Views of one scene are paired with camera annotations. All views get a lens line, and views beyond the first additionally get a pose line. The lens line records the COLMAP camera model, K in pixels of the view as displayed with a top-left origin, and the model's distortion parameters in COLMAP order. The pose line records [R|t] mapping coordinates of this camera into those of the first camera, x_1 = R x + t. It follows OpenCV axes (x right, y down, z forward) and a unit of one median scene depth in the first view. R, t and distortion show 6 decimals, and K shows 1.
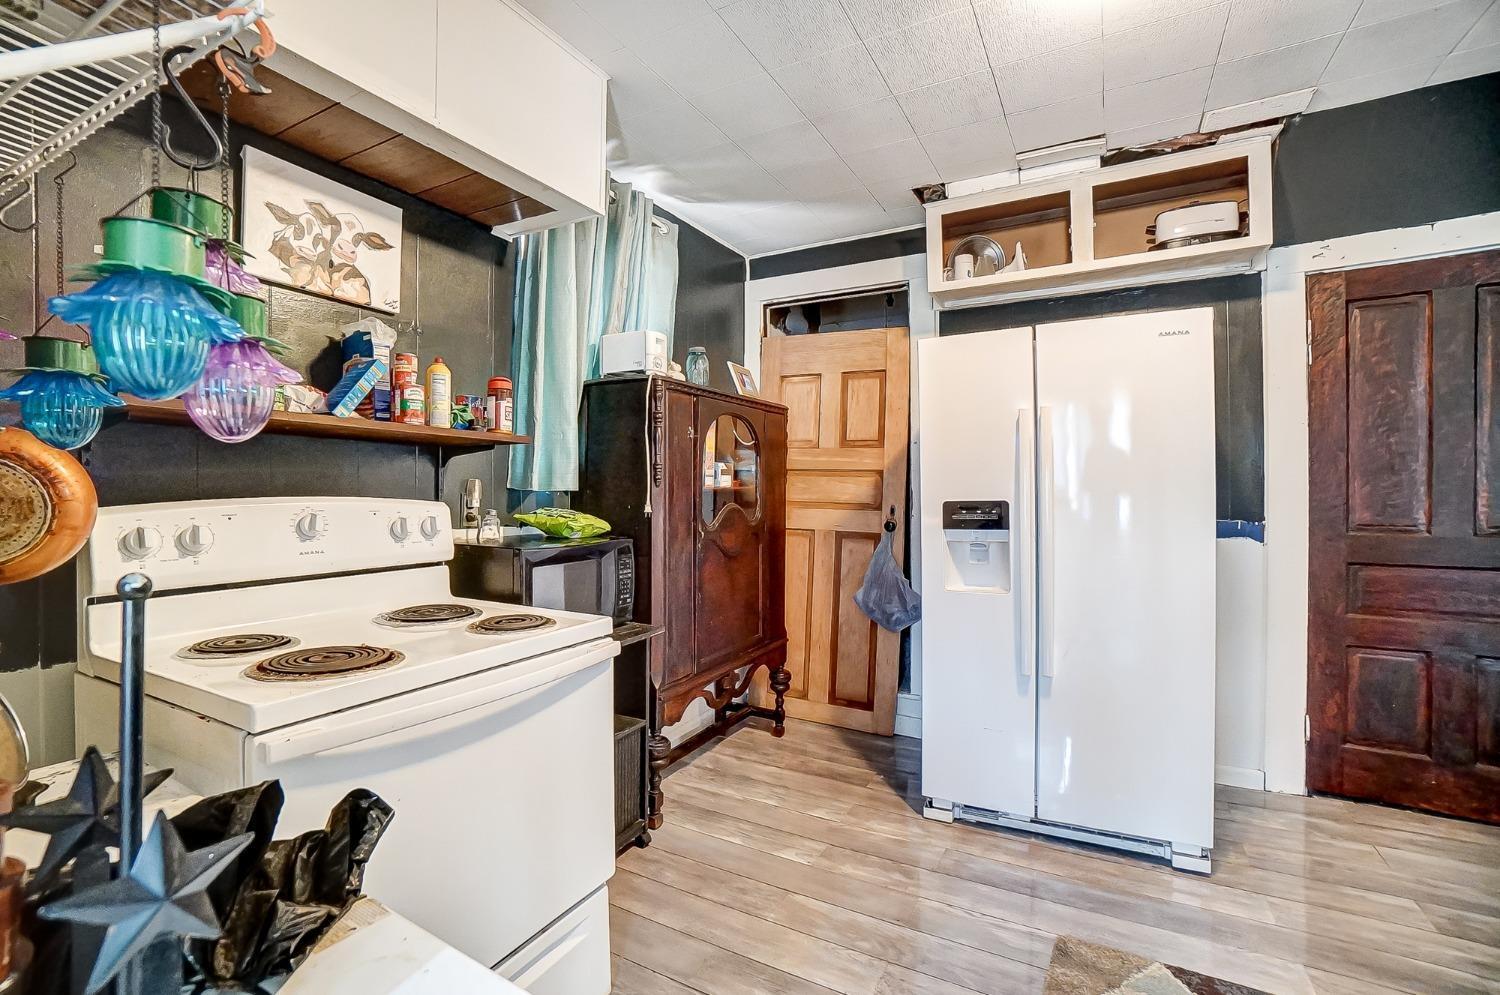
lens RADIAL K [[673.3, 0, 732.3], [0, 673.3, 495.2], [0, 0, 1]] dist [-0.060805, 0.024932]
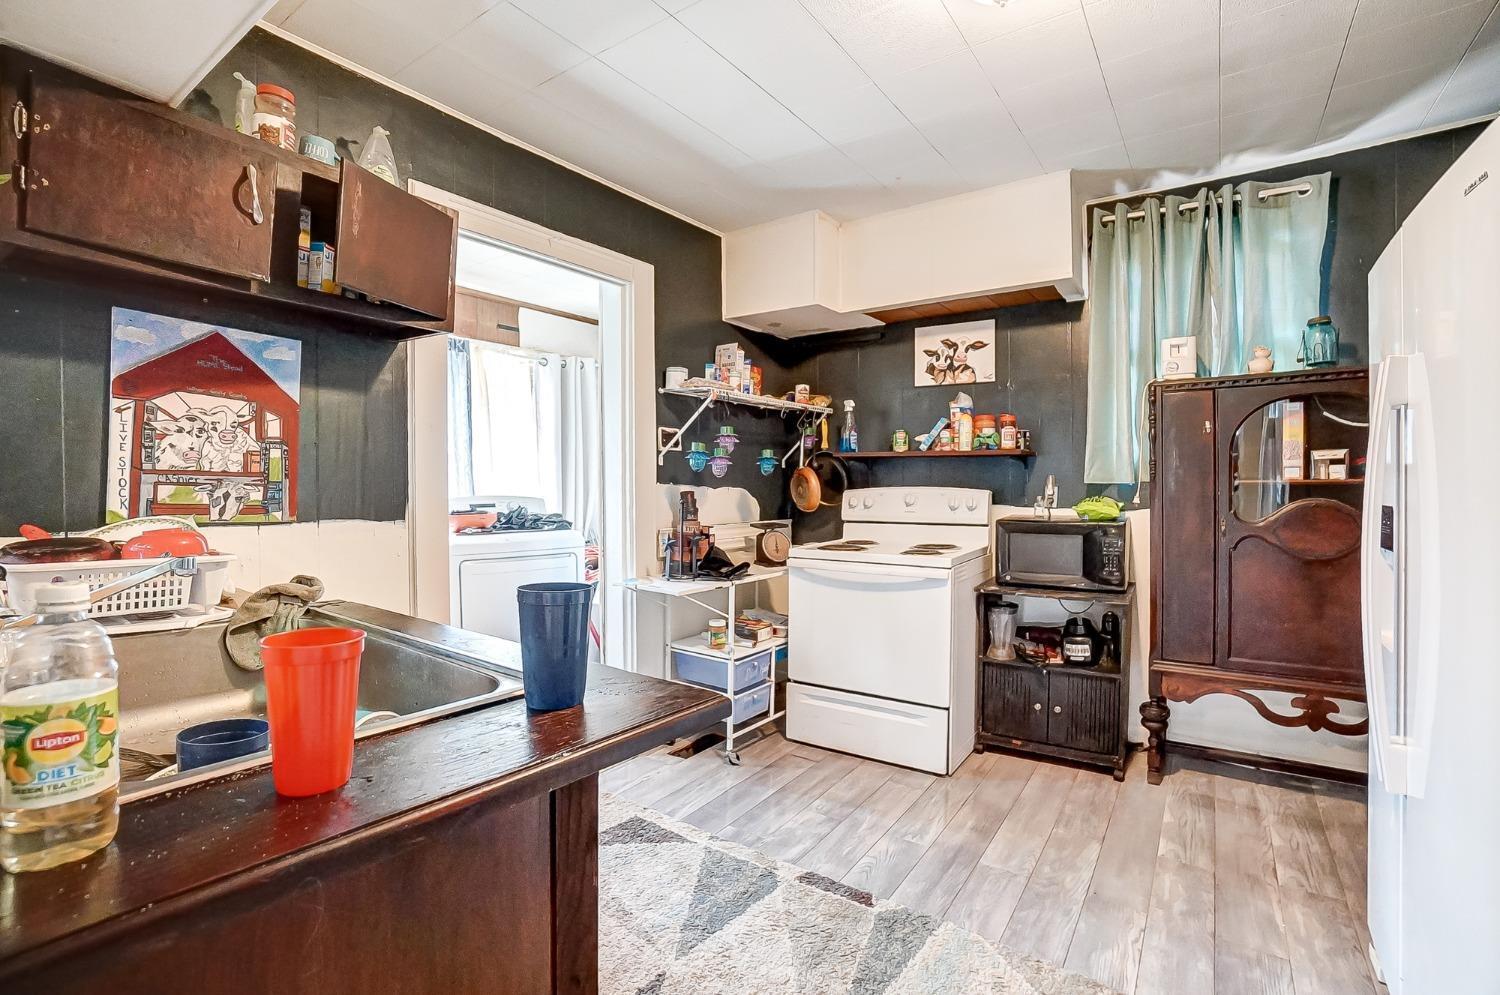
lens RADIAL K [[673.3, 0, 732.3], [0, 673.3, 495.2], [0, 0, 1]] dist [-0.060805, 0.024932]
pose [[-0.119073, 0.022010, -0.992642, 1.359274], [0.000378, 0.999755, 0.022123, -0.015296], [0.992885, 0.002259, -0.119052, 0.548379]]
